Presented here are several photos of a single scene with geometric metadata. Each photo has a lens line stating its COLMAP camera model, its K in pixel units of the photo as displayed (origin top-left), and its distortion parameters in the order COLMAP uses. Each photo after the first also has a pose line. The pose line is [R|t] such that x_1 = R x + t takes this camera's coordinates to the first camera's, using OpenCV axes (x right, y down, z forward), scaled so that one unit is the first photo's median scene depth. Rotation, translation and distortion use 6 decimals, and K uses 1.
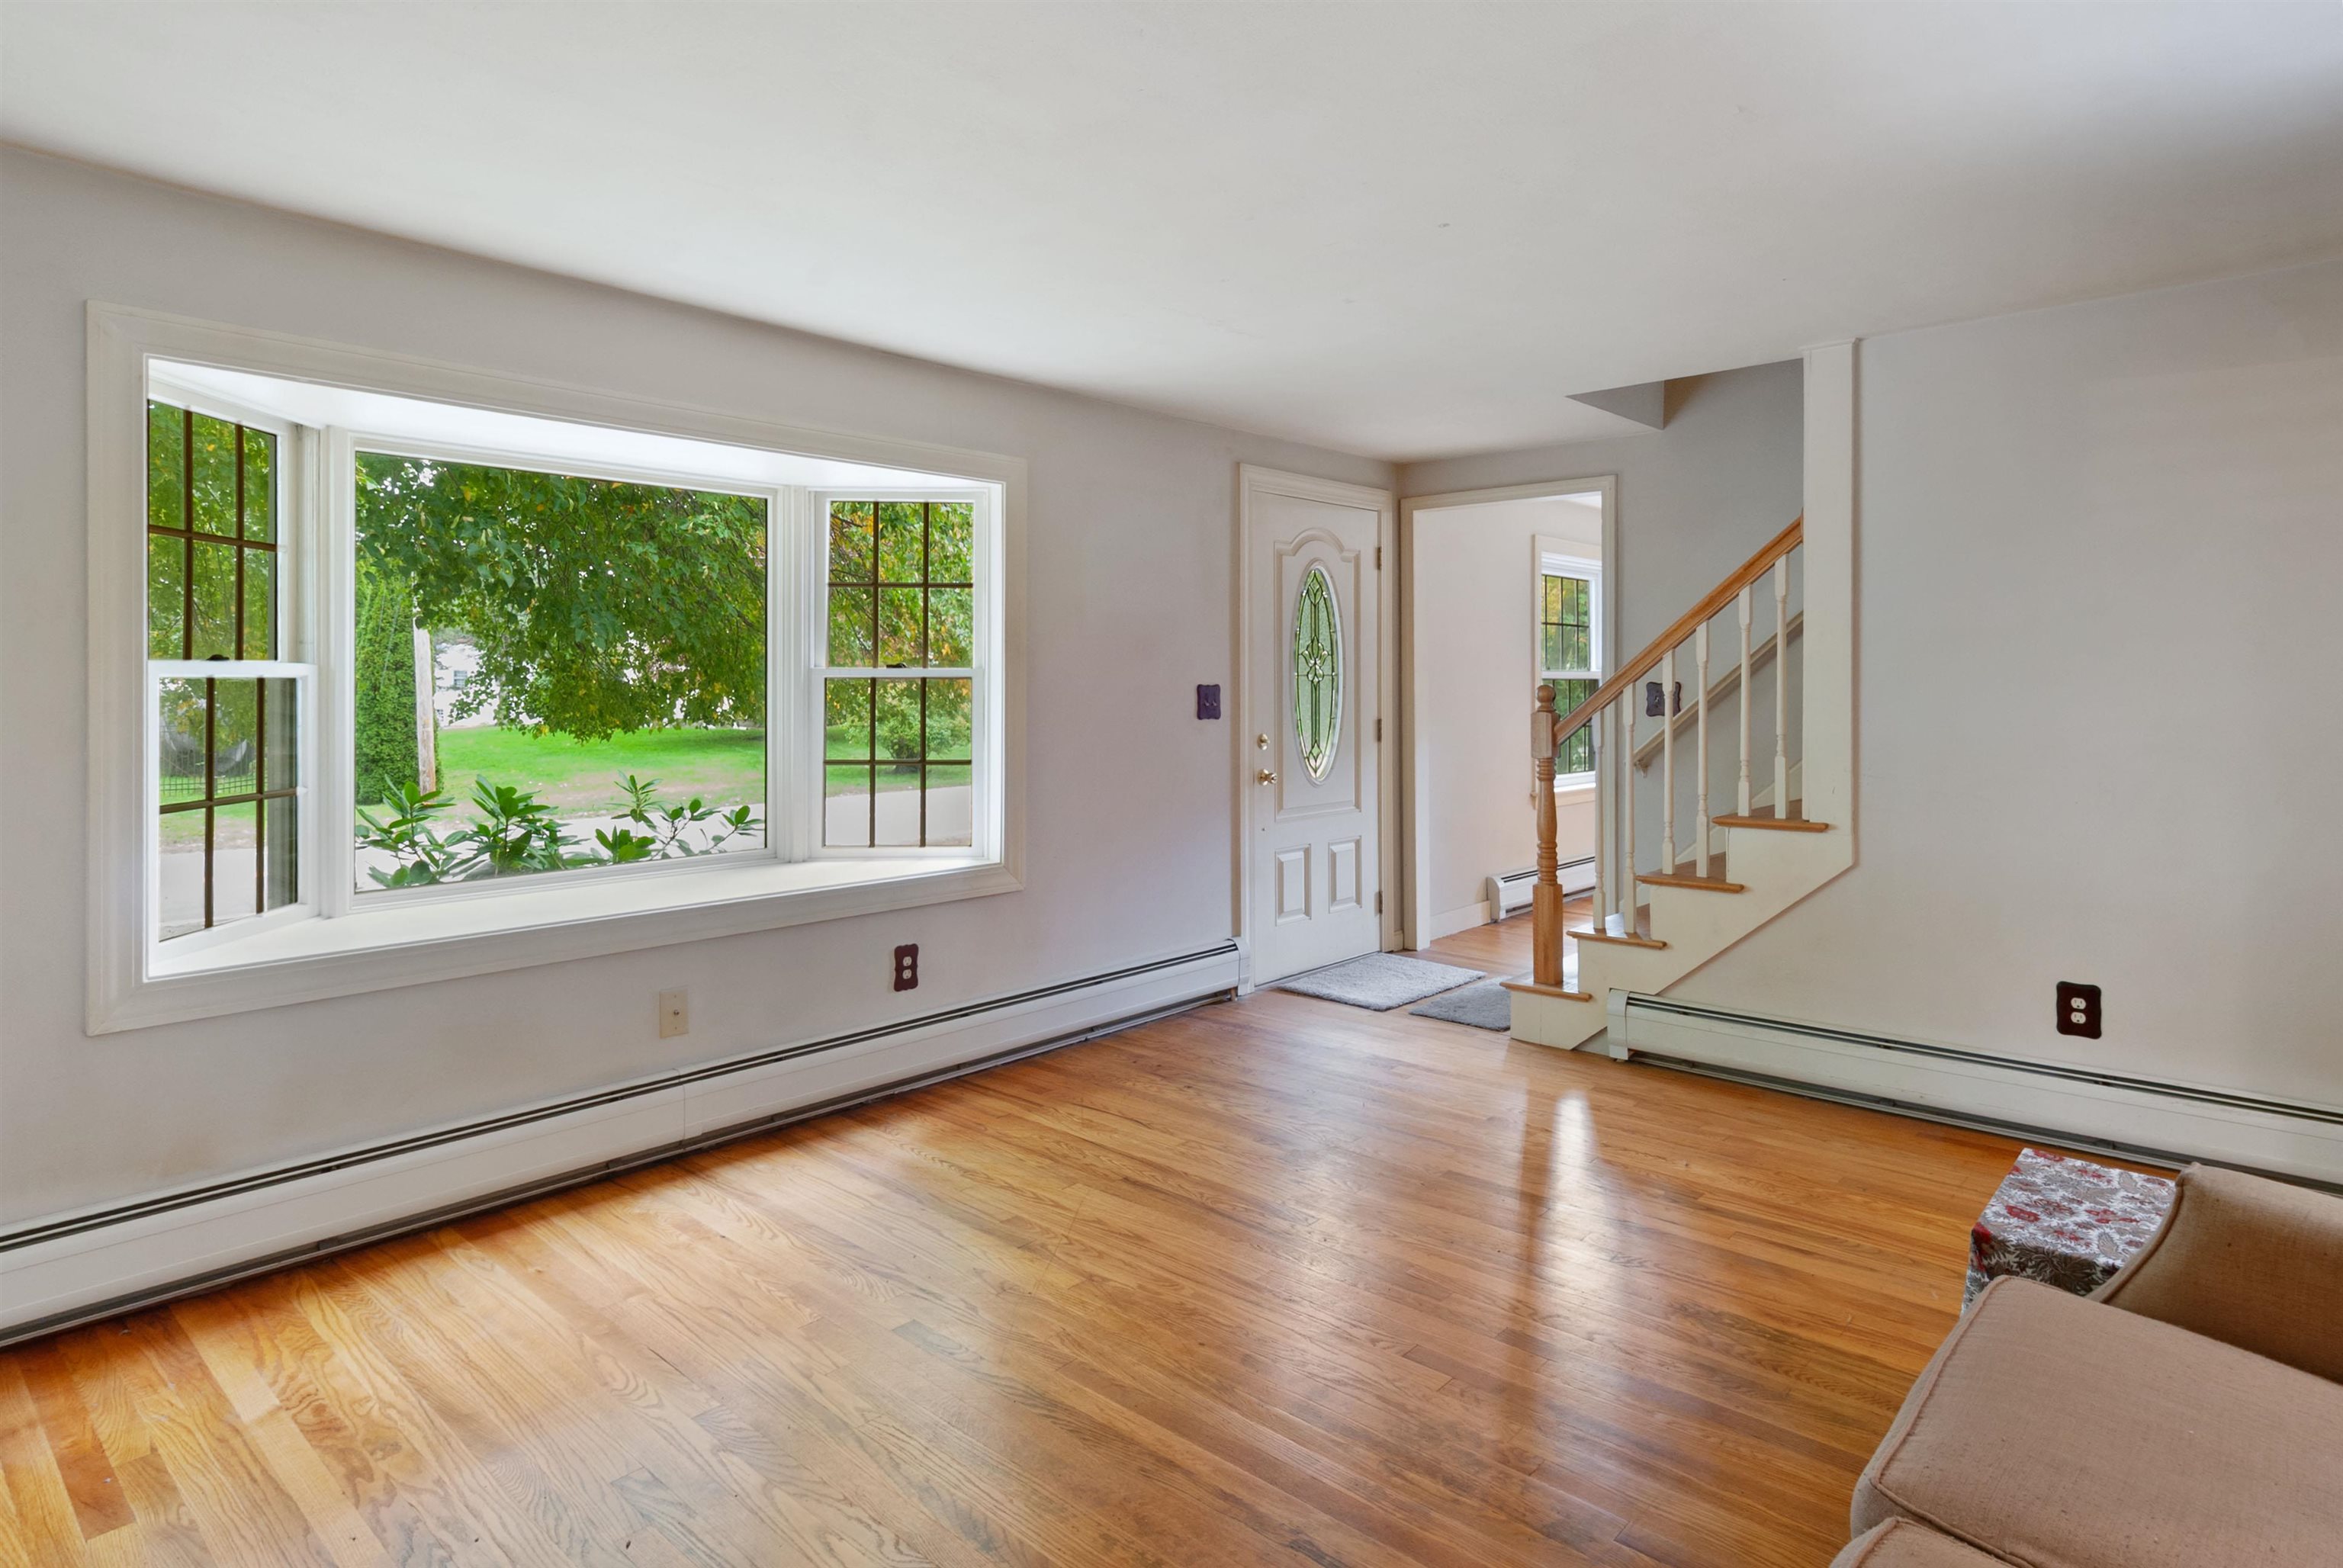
lens RADIAL K [[1280.7, 0, 1167.1], [0, 1280.7, 680.6], [0, 0, 1]] dist [-0.001783, -0.000461]
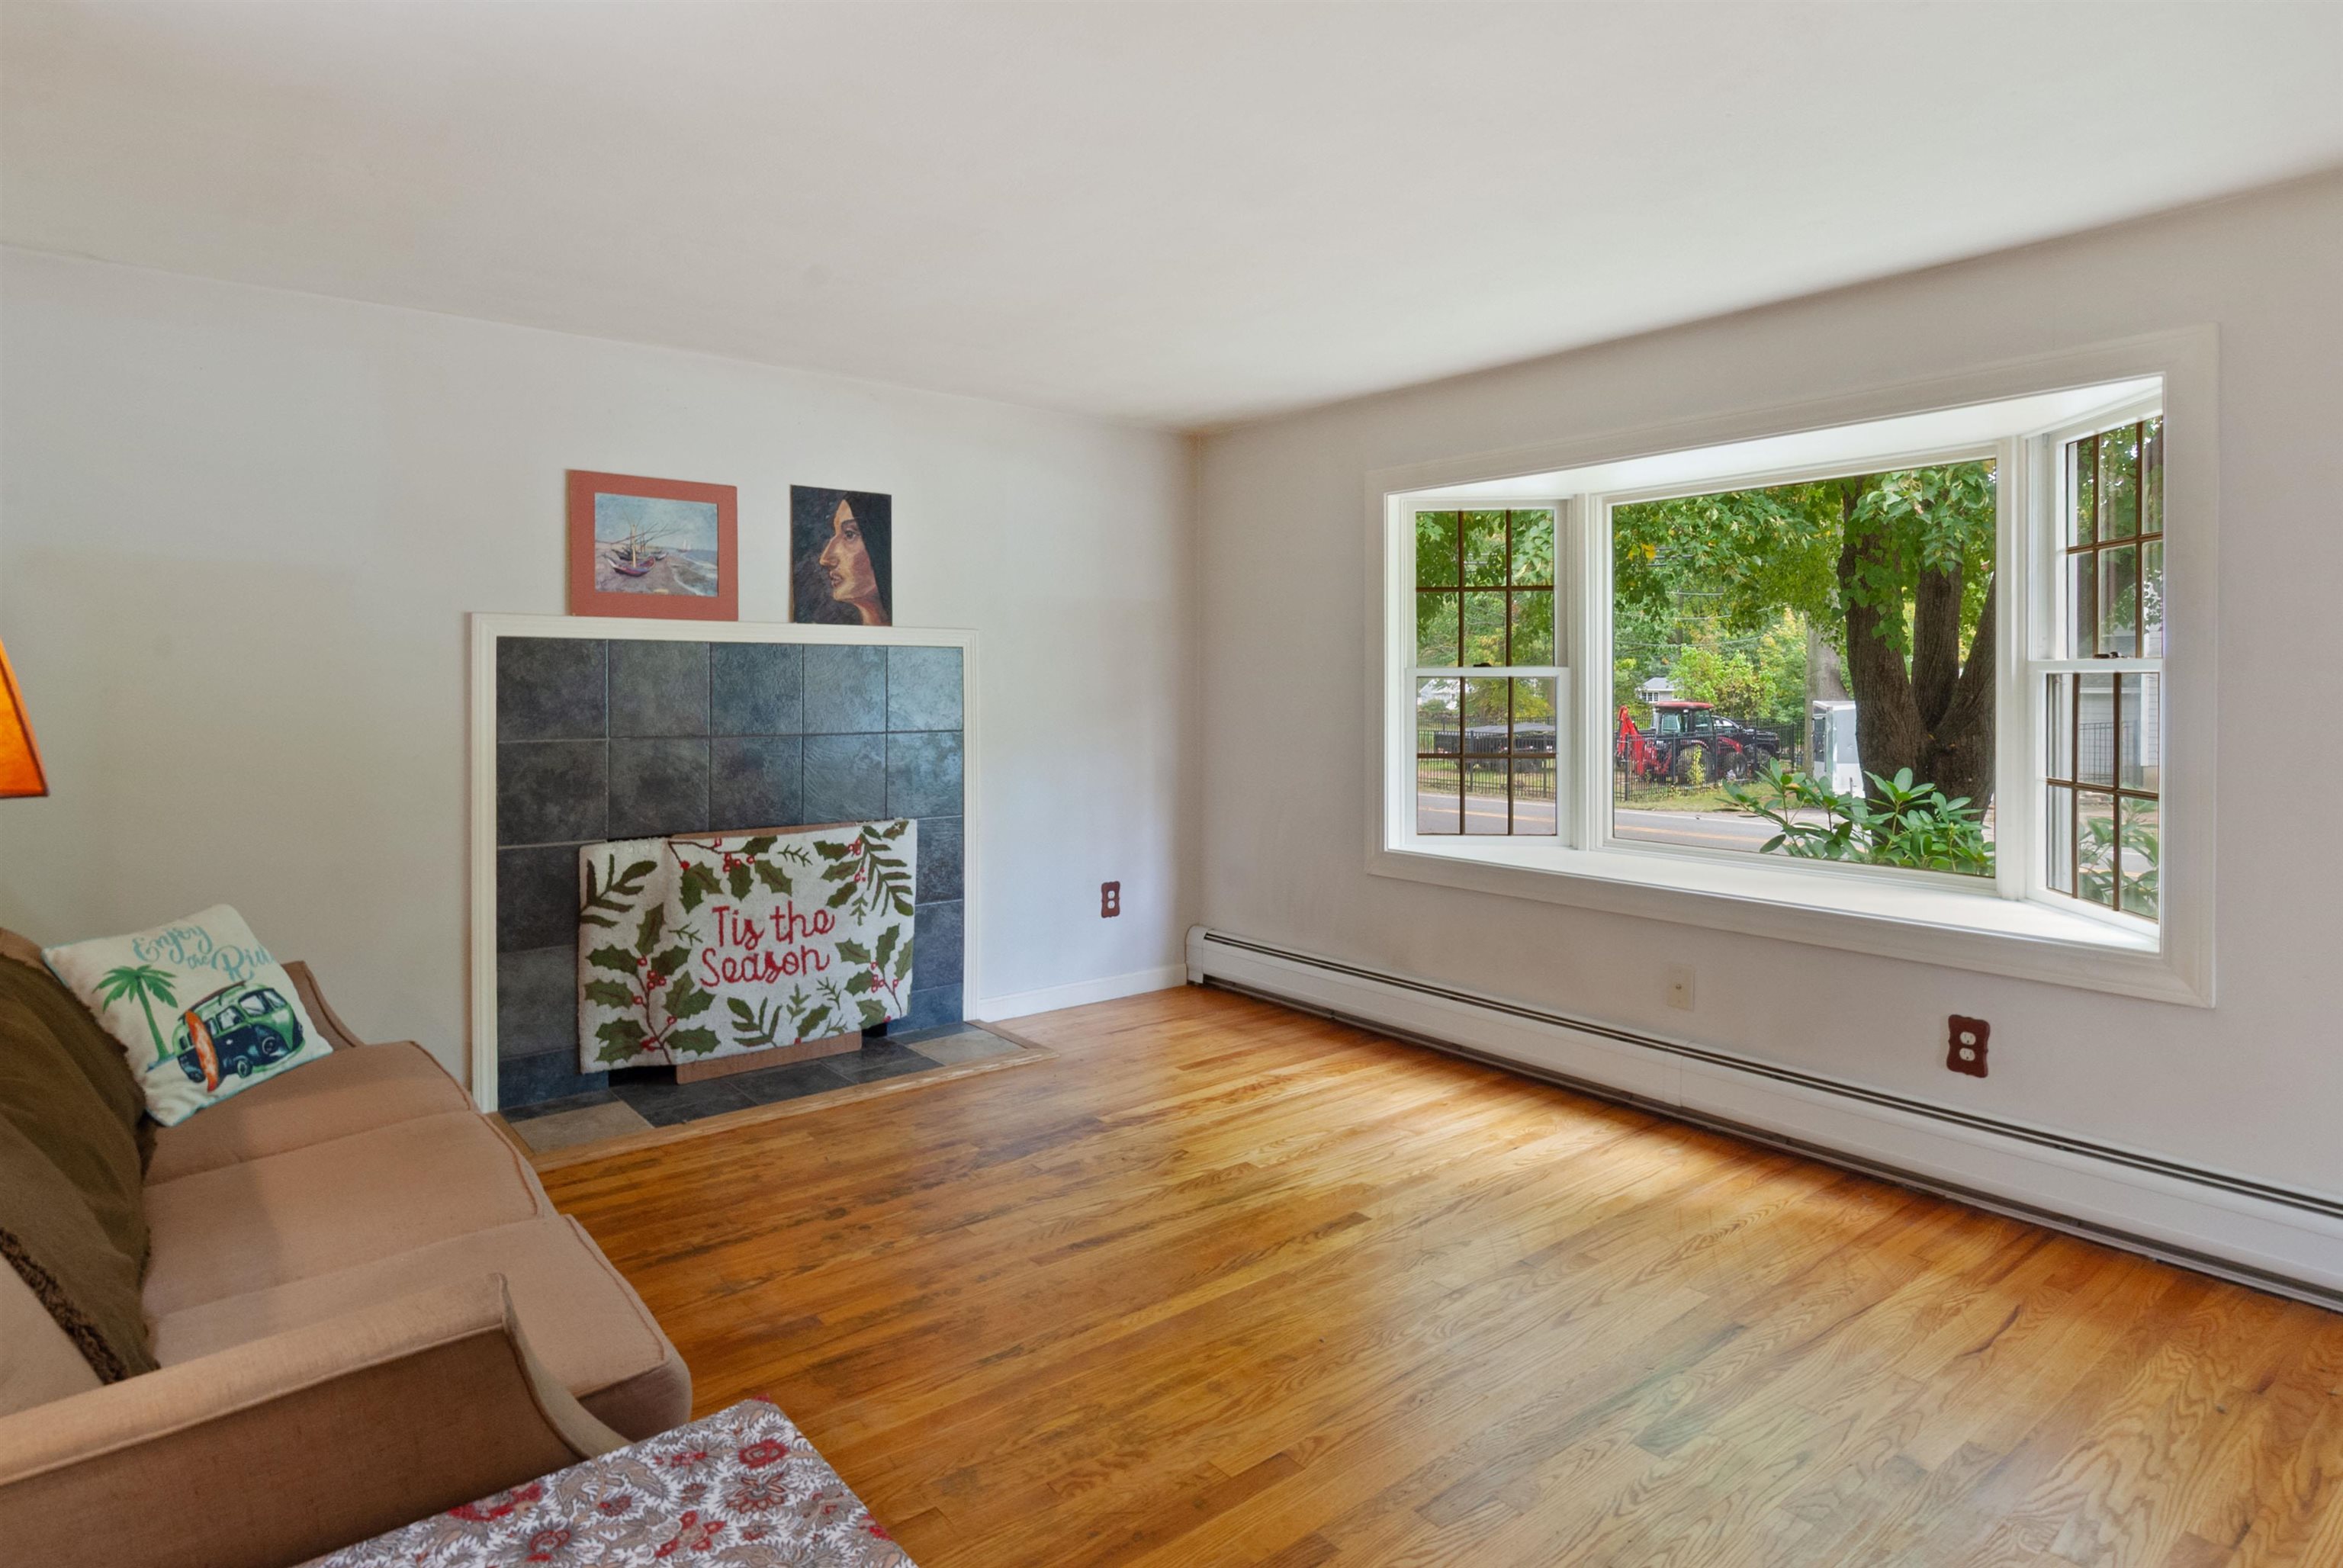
lens RADIAL K [[1262.6, 0, 1168.5], [0, 1262.6, 692.5], [0, 0, 1]] dist [0.002686, 0.000388]
pose [[-0.157812, 0.010114, -0.987417, 0.910709], [0.003484, 0.999947, 0.009685, -0.000737], [0.987463, -0.001911, -0.157839, 0.924628]]
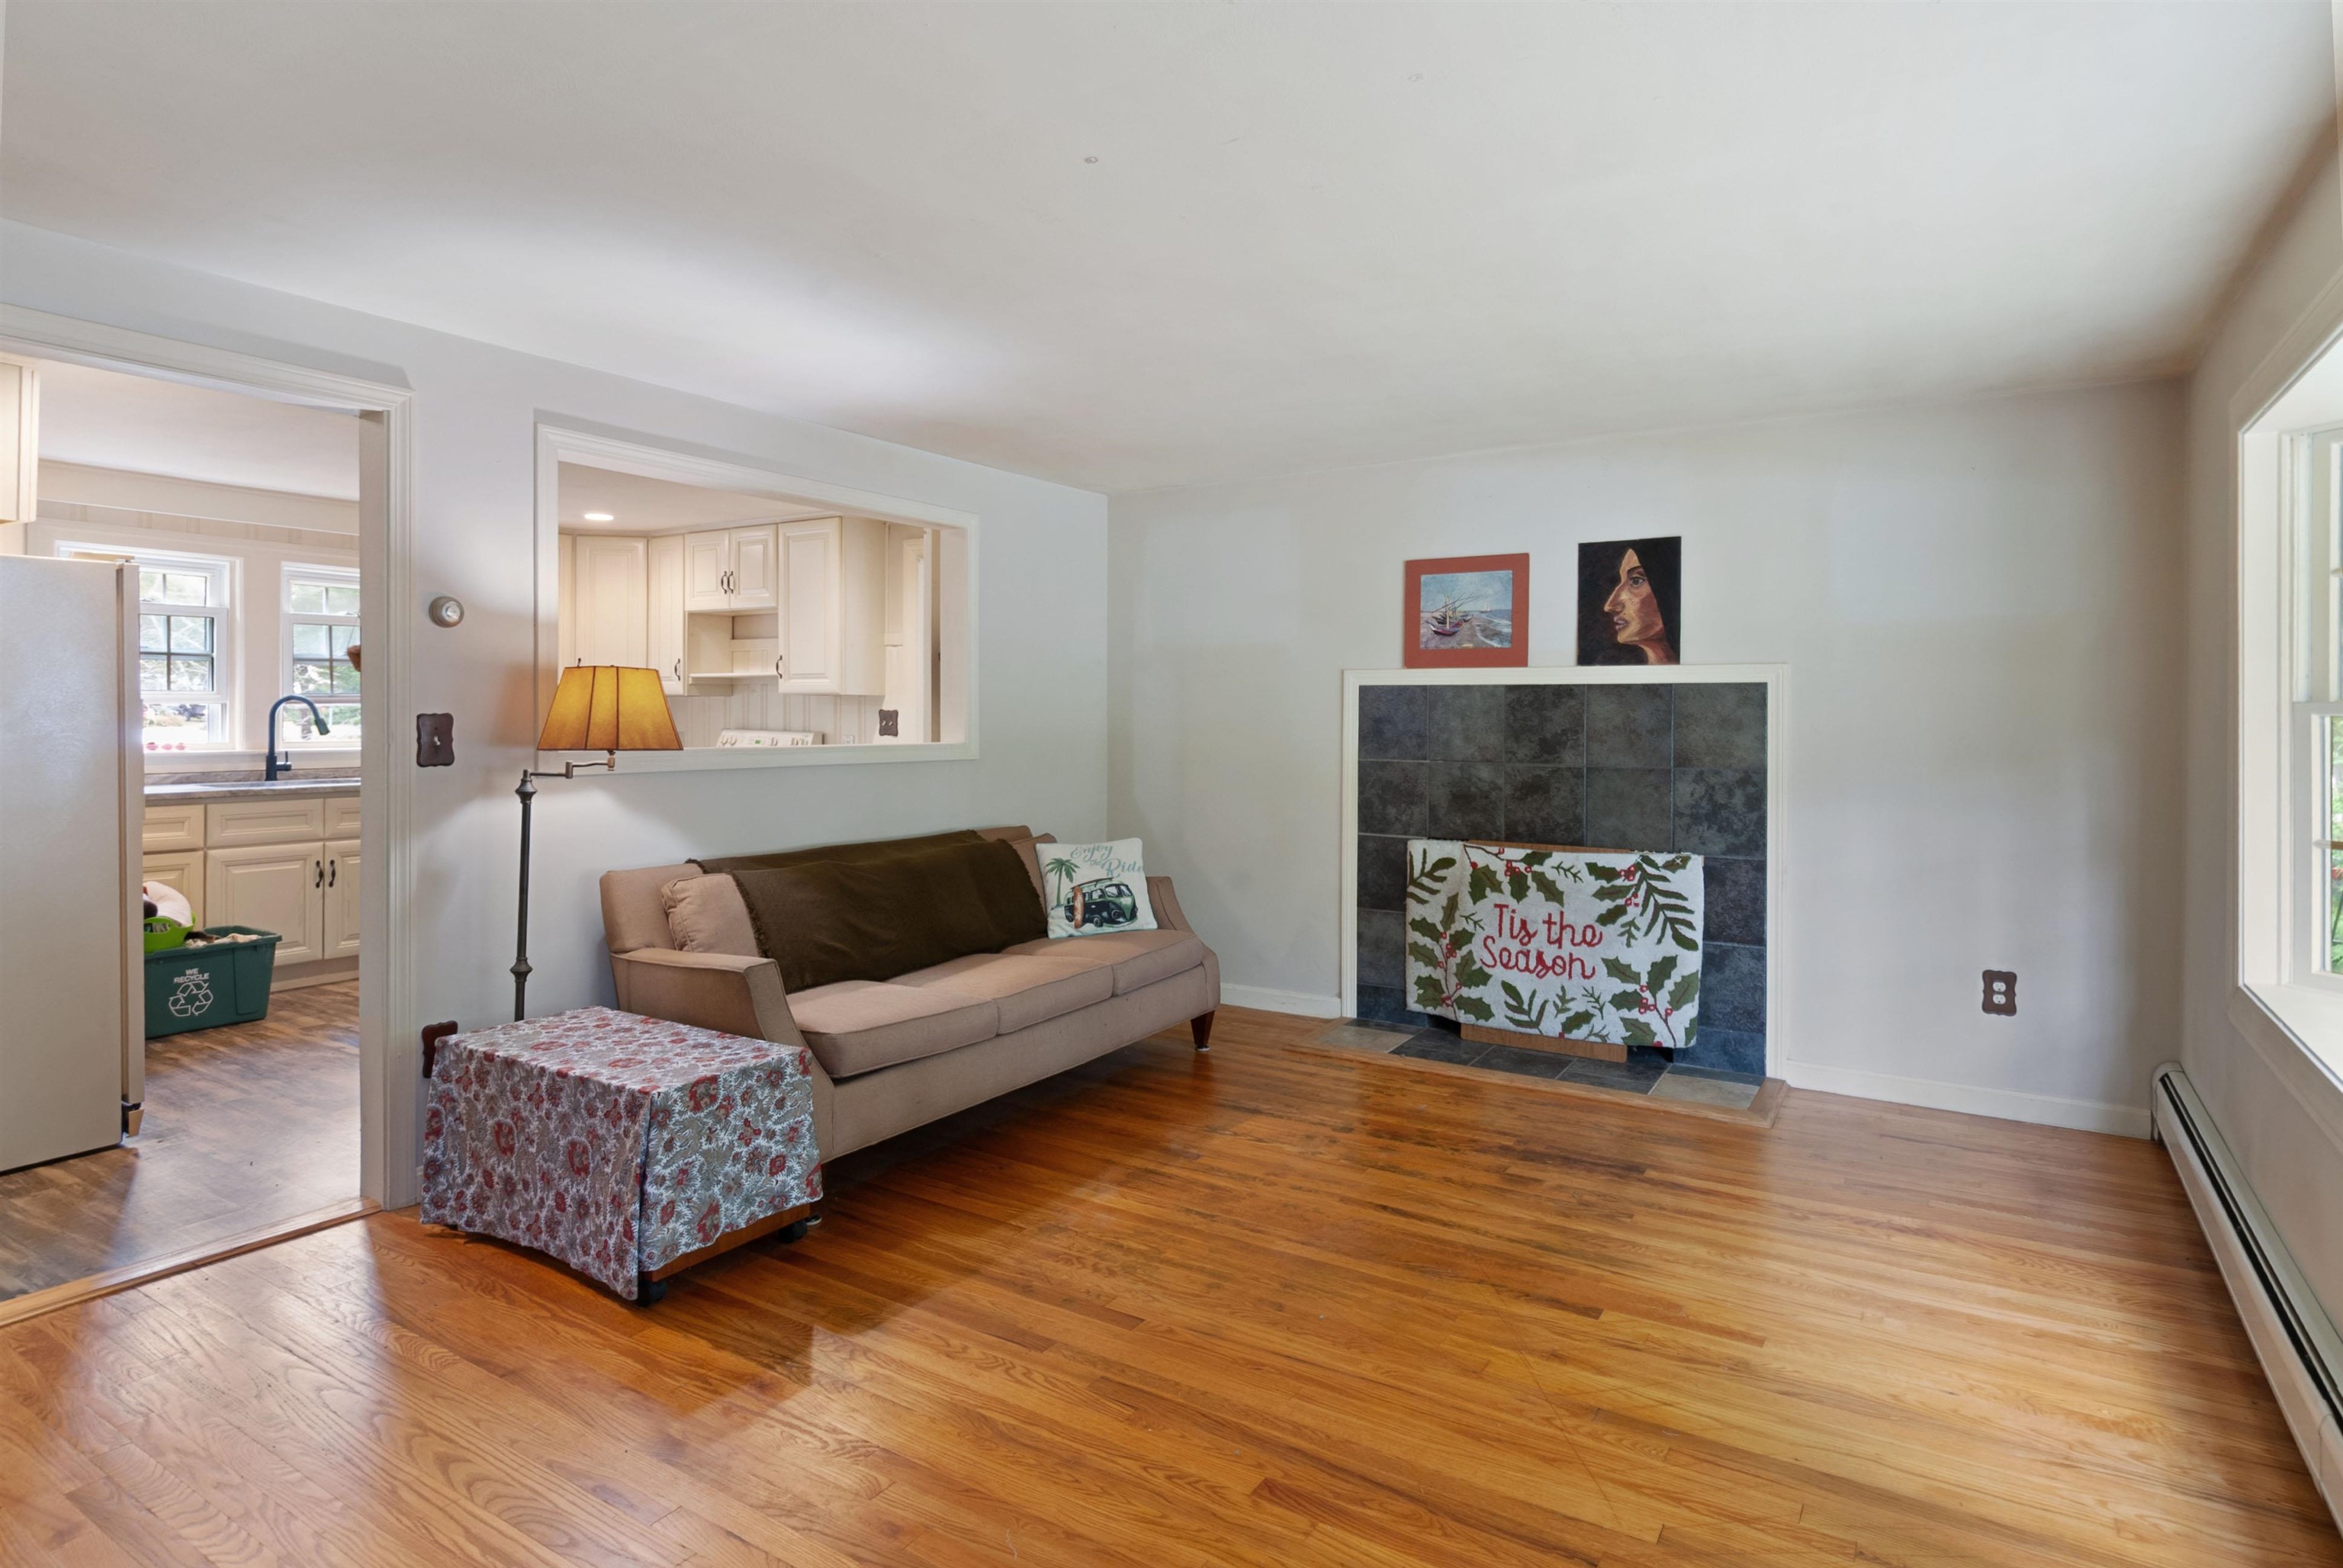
lens RADIAL K [[1247.0, 0, 1176.3], [0, 1247.0, 717.4], [0, 0, 1]] dist [0.001185, 0.000279]
pose [[-0.984890, 0.000072, -0.173182, 0.301925], [0.000050, 1.000000, 0.000130, -0.001680], [0.173182, 0.000119, -0.984890, 1.817003]]
